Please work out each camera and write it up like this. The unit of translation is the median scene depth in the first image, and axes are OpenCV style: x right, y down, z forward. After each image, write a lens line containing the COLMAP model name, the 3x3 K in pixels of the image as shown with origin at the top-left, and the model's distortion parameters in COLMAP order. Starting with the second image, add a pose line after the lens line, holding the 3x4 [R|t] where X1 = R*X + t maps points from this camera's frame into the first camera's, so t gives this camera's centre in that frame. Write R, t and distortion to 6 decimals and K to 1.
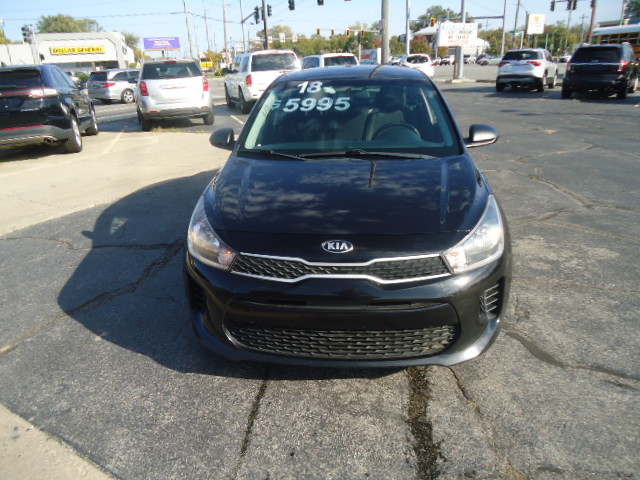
lens RADIAL K [[465.5, 0, 320.0], [0, 465.5, 240.0], [0, 0, 1]] dist [-0.008381, 0.002865]
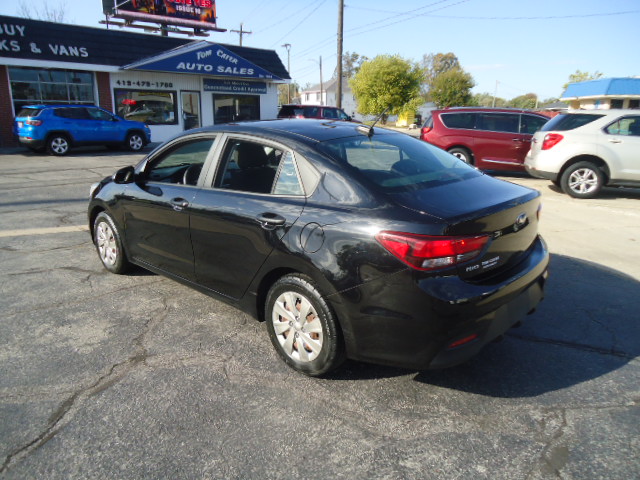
lens RADIAL K [[465.5, 0, 320.0], [0, 465.5, 240.0], [0, 0, 1]] dist [-0.008381, 0.002865]
pose [[-0.615838, 0.240746, -0.750190, 0.093569], [-0.273307, 0.827769, 0.490002, -0.077735], [0.738950, 0.506794, -0.443974, 0.190034]]
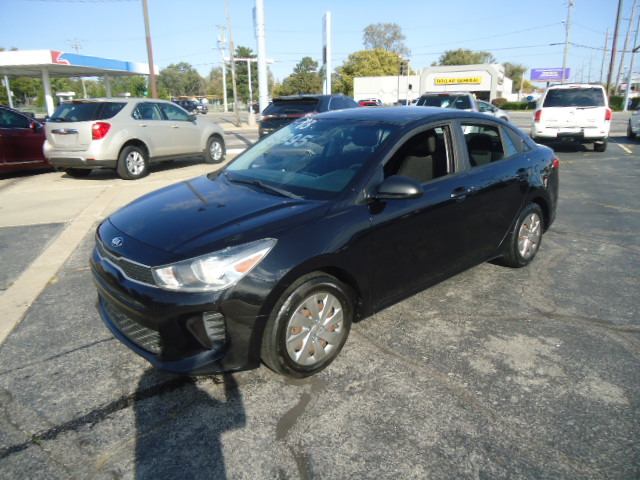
lens RADIAL K [[465.5, 0, 320.0], [0, 465.5, 240.0], [0, 0, 1]] dist [-0.008381, 0.002865]
pose [[0.727630, 0.225442, -0.647866, 0.079443], [-0.262215, 0.964138, 0.041000, -0.011892], [0.633875, 0.140047, 0.760650, 0.021912]]
